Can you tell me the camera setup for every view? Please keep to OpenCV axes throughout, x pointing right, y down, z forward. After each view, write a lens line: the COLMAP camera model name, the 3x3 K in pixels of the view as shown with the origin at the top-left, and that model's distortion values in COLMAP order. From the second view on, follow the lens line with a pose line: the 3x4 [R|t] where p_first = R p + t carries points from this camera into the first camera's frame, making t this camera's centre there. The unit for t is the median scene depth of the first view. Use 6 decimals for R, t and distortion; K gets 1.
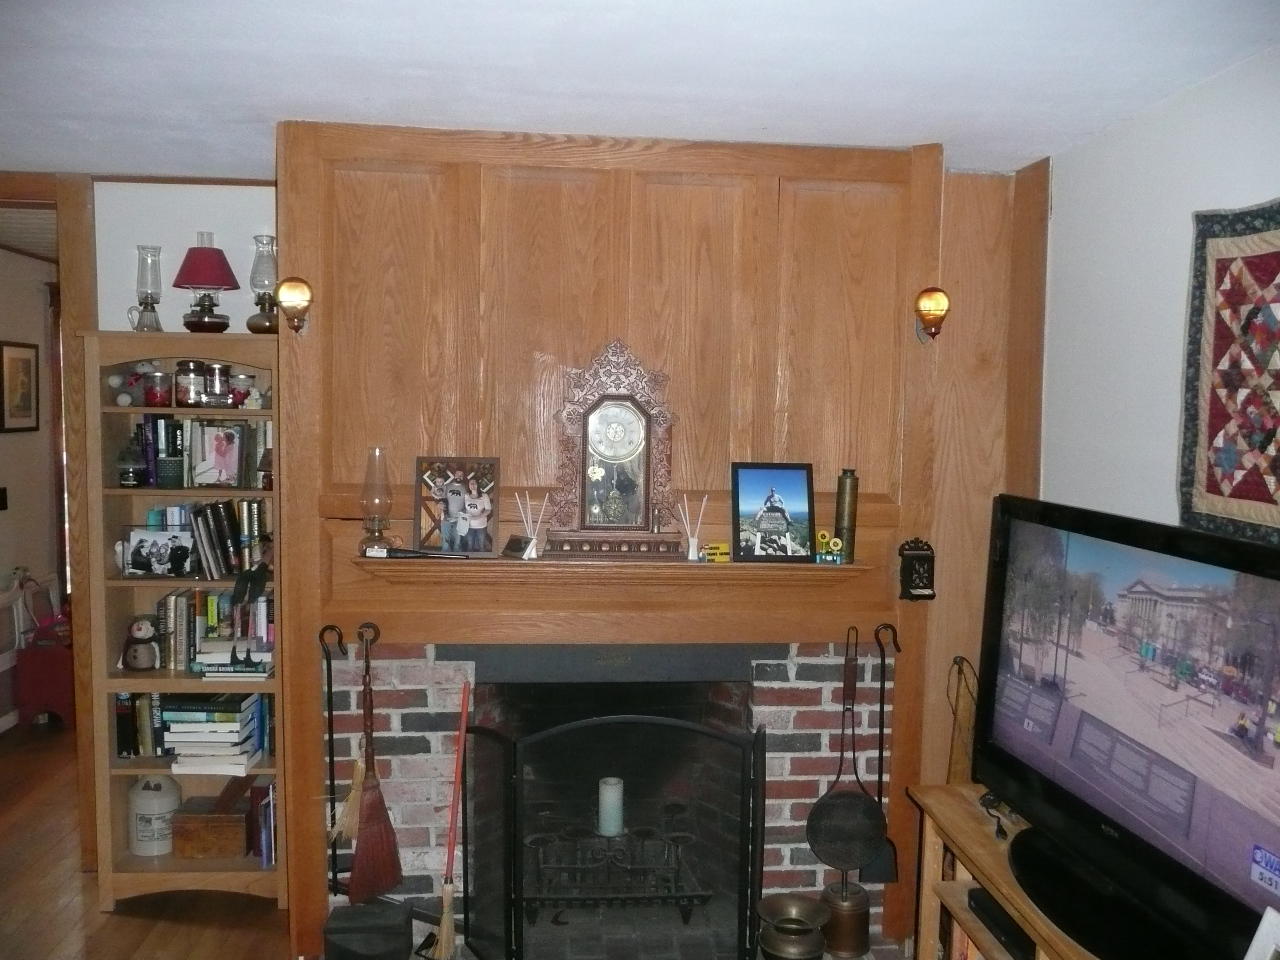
lens RADIAL K [[1072.1, 0, 643.8], [0, 1072.1, 478.2], [0, 0, 1]] dist [-0.045065, 0.019365]
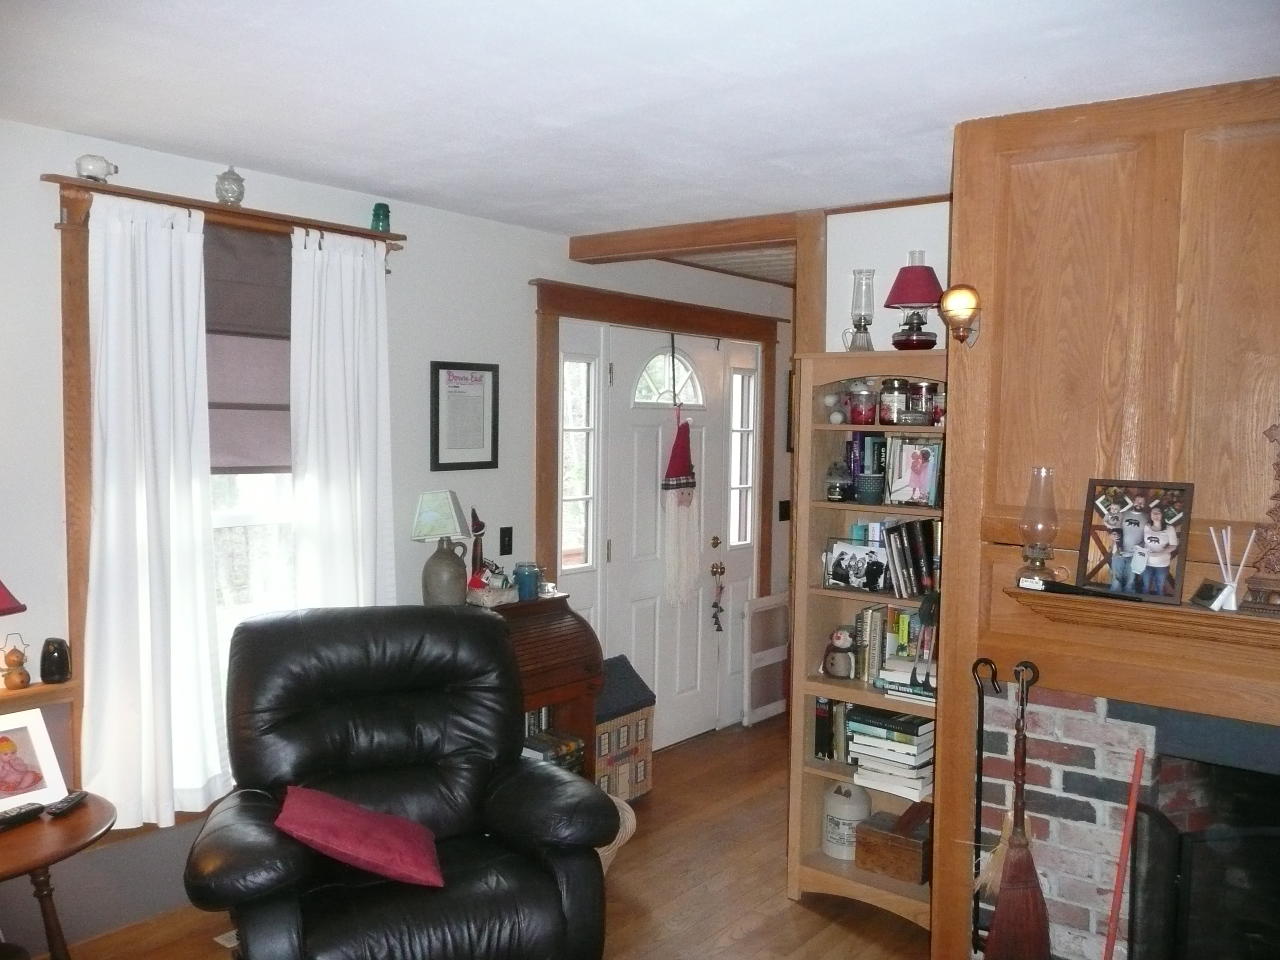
lens RADIAL K [[1072.1, 0, 639.8], [0, 1072.1, 484.0], [0, 0, 1]] dist [-0.045065, 0.019365]
pose [[0.715966, 0.033644, -0.697324, 0.125546], [-0.050379, 0.998724, -0.003541, 0.005507], [0.696315, 0.037665, 0.716748, 0.121440]]
